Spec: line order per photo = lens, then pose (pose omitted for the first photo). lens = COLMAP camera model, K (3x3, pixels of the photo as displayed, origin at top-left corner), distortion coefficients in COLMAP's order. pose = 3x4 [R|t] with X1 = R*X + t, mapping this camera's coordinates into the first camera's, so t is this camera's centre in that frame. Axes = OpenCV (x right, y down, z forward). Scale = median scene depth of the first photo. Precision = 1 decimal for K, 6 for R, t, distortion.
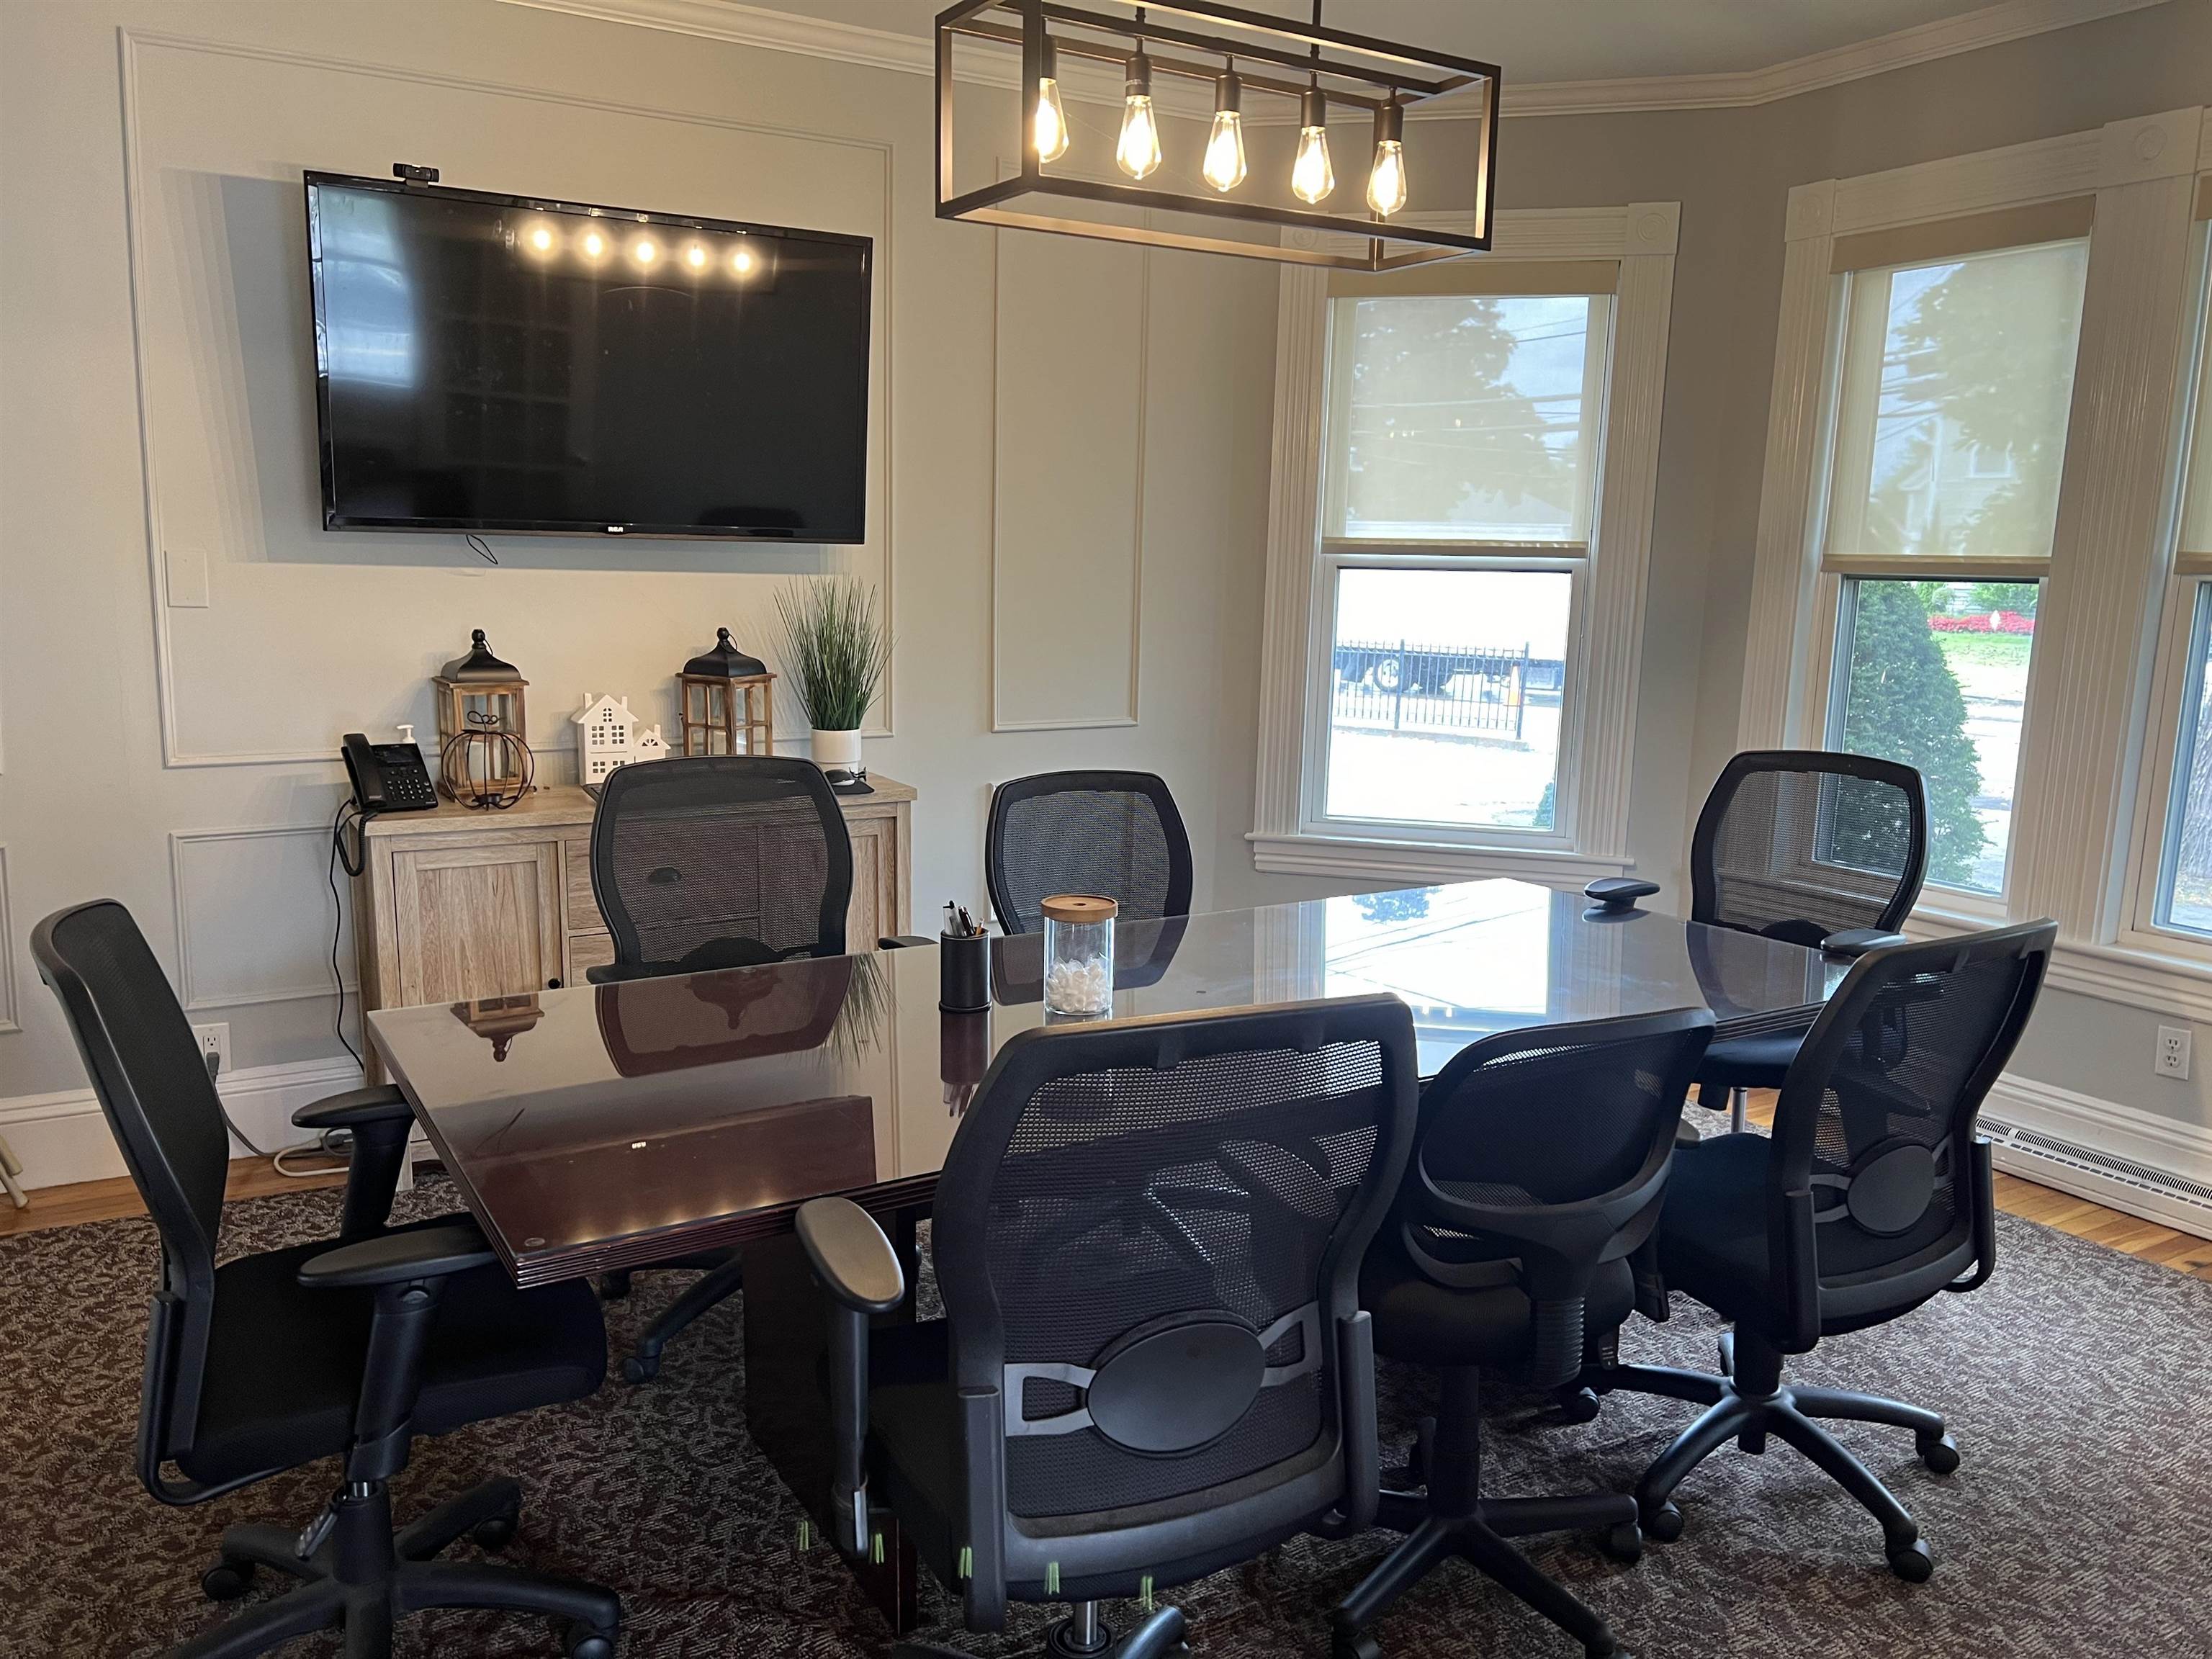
lens RADIAL K [[1621.1, 0, 1106.0], [0, 1621.1, 829.5], [0, 0, 1]] dist [0.058844, -0.061909]
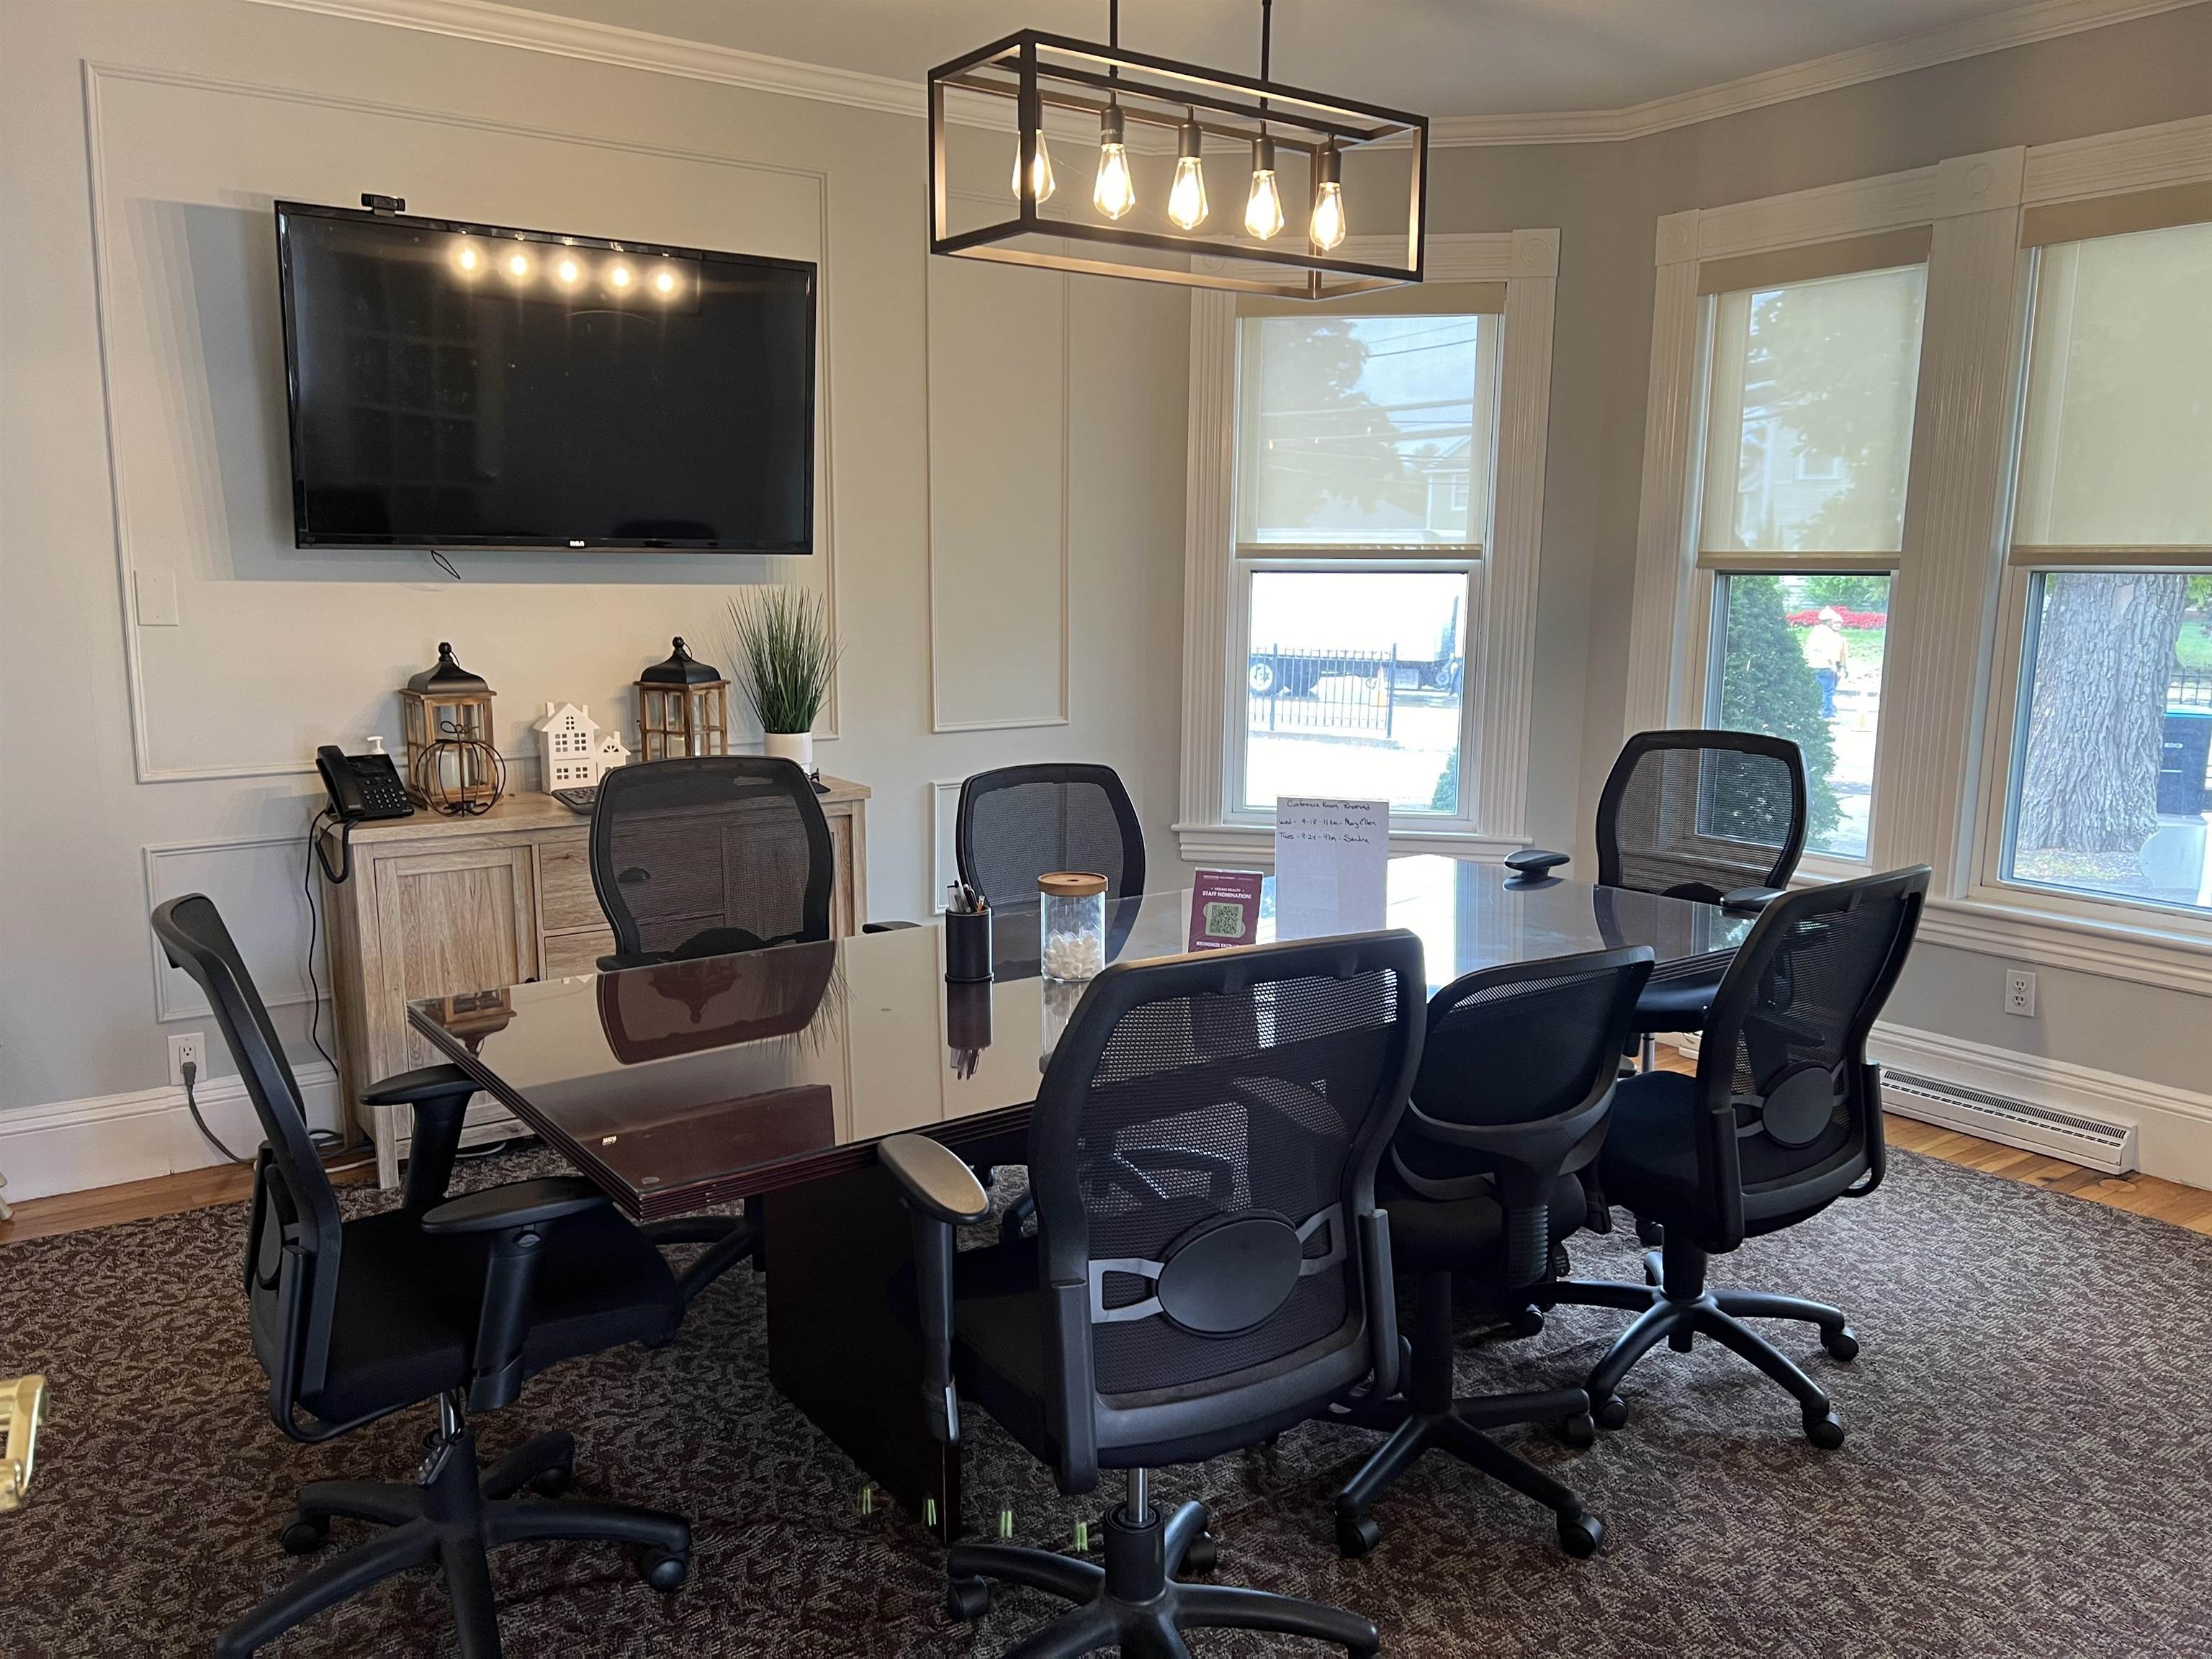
lens RADIAL K [[1621.1, 0, 1106.0], [0, 1621.1, 829.5], [0, 0, 1]] dist [0.058844, -0.061909]
pose [[0.996419, -0.027588, 0.079925, -0.071003], [0.028019, 0.999598, -0.004275, 0.015412], [-0.079775, 0.006499, 0.996792, -0.079639]]
